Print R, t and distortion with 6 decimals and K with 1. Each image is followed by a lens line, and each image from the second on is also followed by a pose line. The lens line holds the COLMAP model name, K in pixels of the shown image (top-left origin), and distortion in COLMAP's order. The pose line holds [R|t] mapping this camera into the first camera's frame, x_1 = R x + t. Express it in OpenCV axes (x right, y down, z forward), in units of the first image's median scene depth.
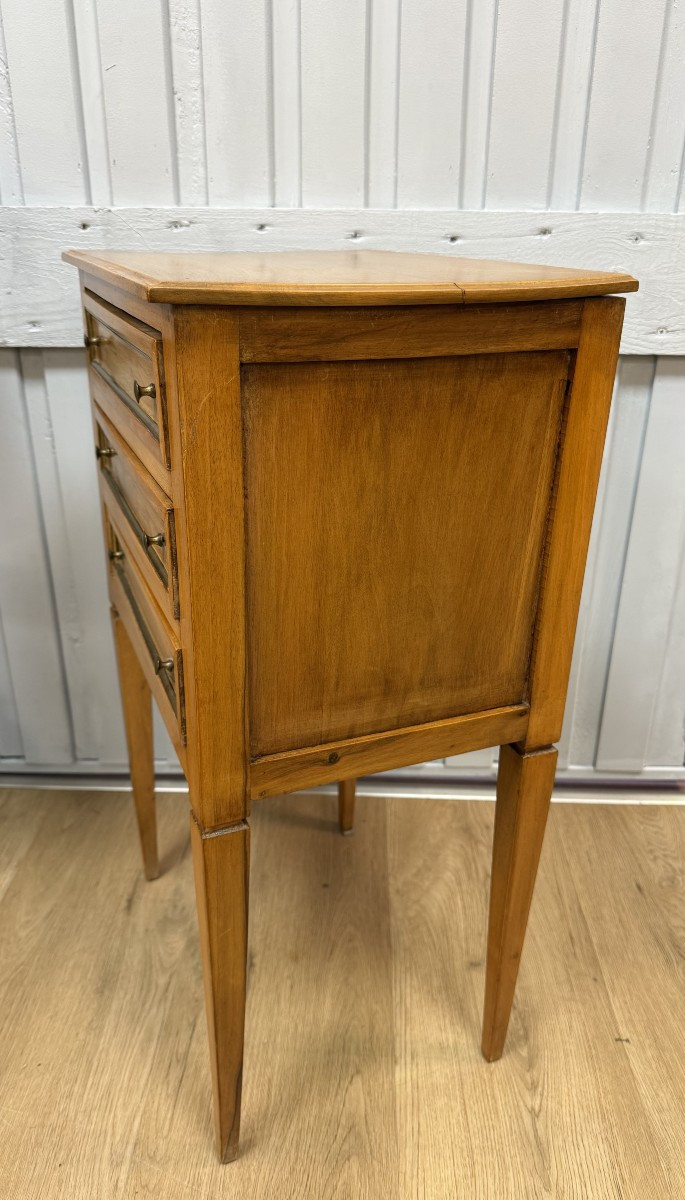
lens RADIAL K [[903.9, 0, 344.8], [0, 903.9, 610.3], [0, 0, 1]] dist [-0.000629, -0.022478]
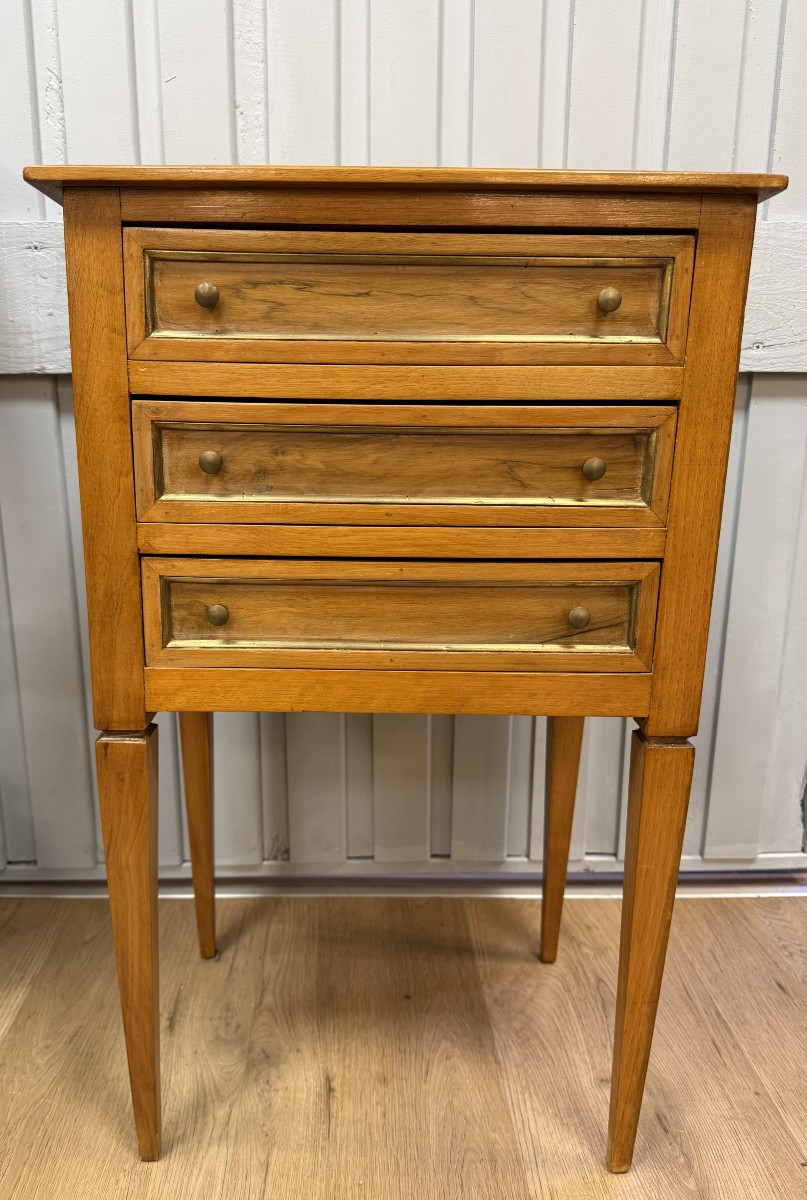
lens RADIAL K [[936.2, 0, 353.8], [0, 936.2, 621.6], [0, 0, 1]] dist [-0.025146, 0.010573]
pose [[0.999504, -0.019539, 0.024696, -0.098641], [0.023471, 0.985068, -0.170560, 0.130133], [-0.020994, 0.171055, 0.985038, 0.121072]]
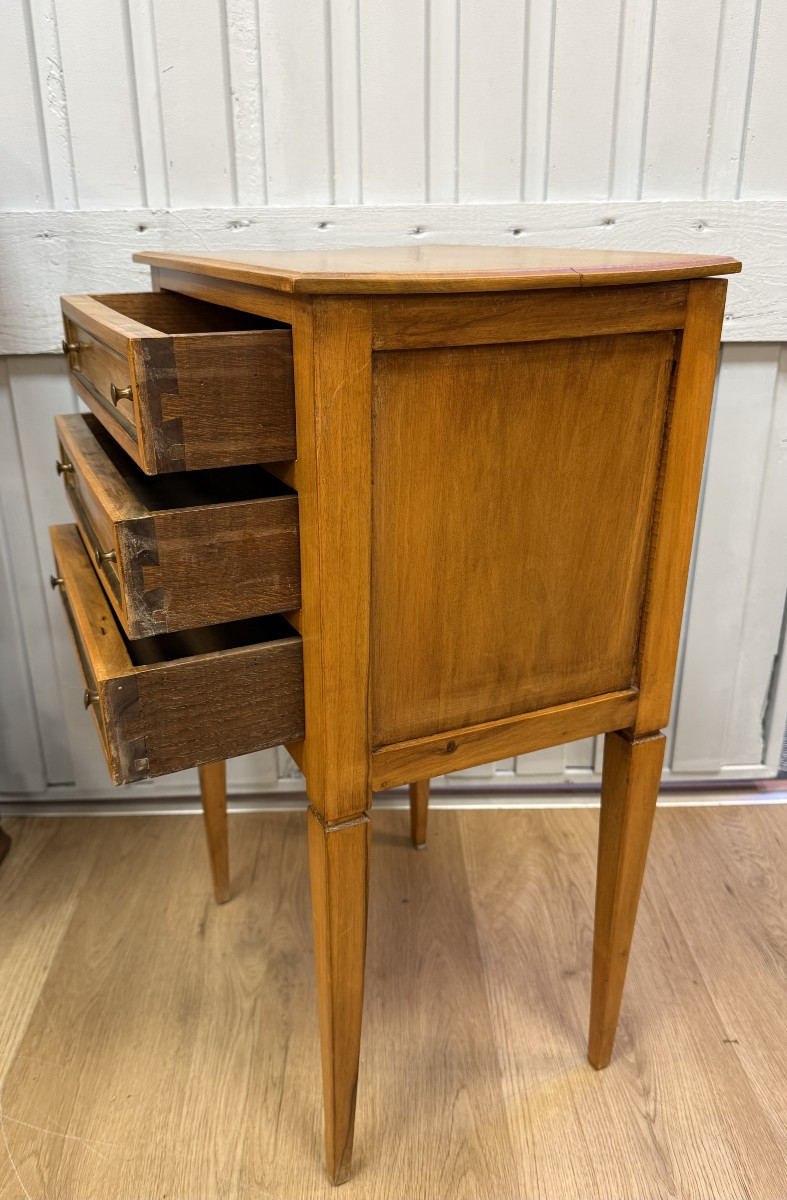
lens RADIAL K [[971.3, 0, 374.8], [0, 971.3, 598.2], [0, 0, 1]] dist [0.003291, -0.024424]
pose [[0.998952, -0.037051, 0.026891, -0.080421], [0.038056, 0.998558, -0.037861, 0.025480], [-0.025449, 0.038845, 0.998921, -0.045941]]
